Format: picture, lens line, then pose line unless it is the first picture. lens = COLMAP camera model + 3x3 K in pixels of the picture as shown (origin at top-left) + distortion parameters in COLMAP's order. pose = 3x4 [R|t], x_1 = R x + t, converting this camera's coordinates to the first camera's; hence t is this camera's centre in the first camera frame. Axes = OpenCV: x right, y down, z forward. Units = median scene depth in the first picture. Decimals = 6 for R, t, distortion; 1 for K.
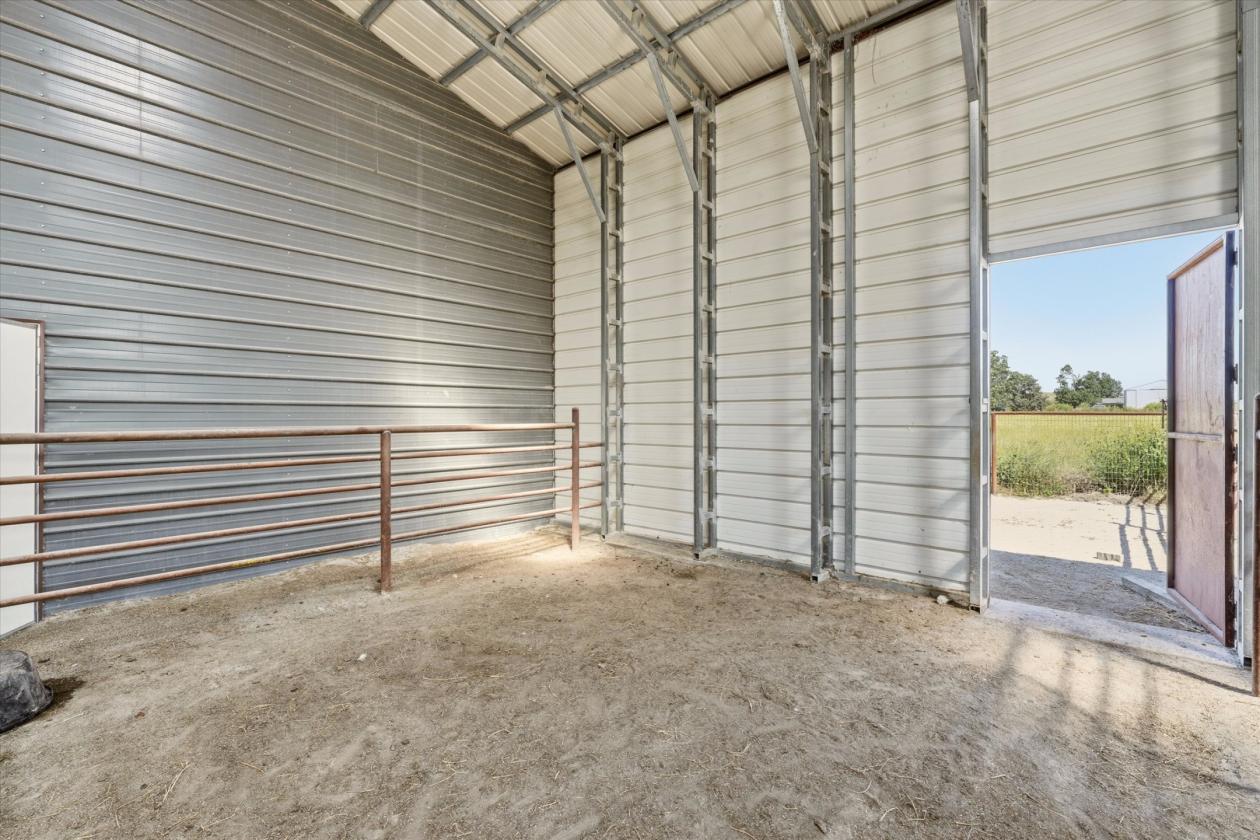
lens RADIAL K [[571.7, 0, 643.2], [0, 571.7, 418.7], [0, 0, 1]] dist [0.002044, 0.000082]
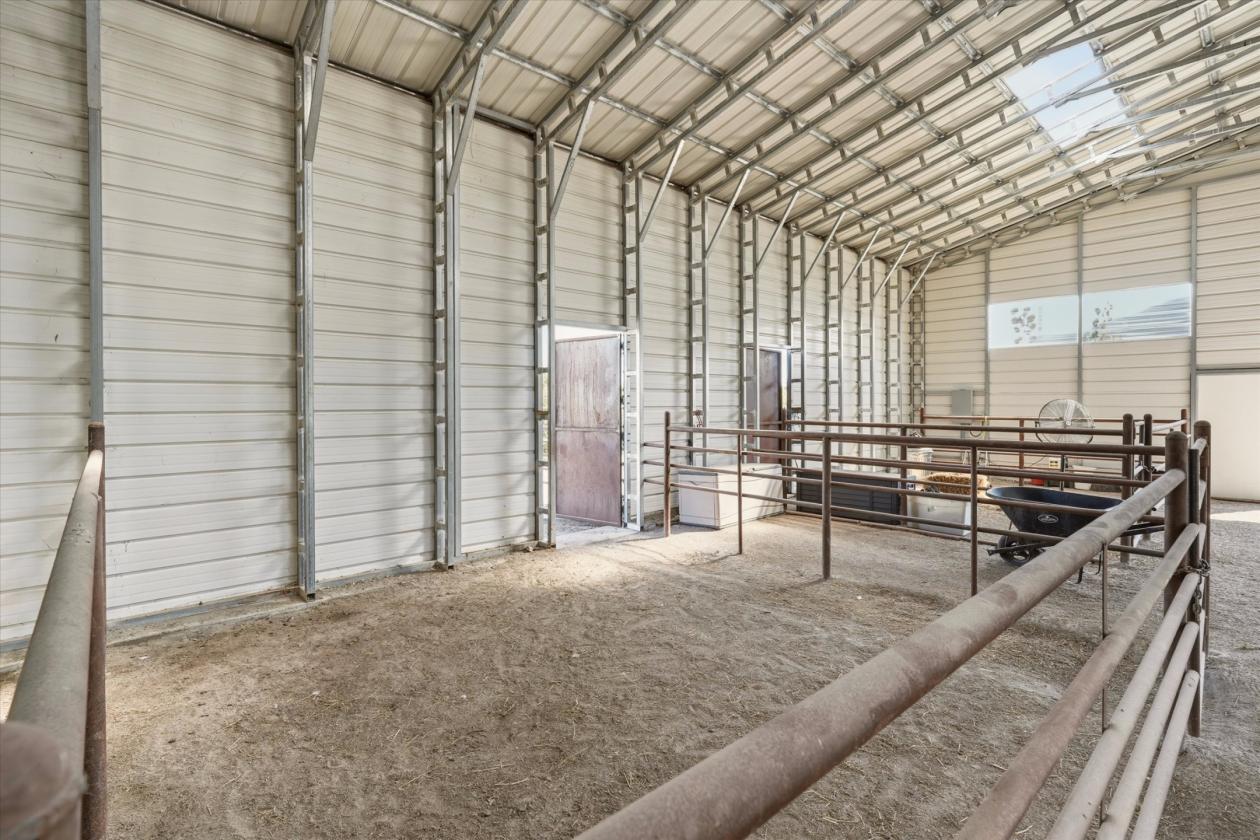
lens RADIAL K [[571.7, 0, 628.8], [0, 571.7, 412.9], [0, 0, 1]] dist [0.002044, 0.000082]
pose [[0.114337, -0.013151, 0.993355, -0.841978], [0.005801, 0.999904, 0.012570, -0.044988], [-0.993425, 0.004326, 0.114403, 0.544039]]
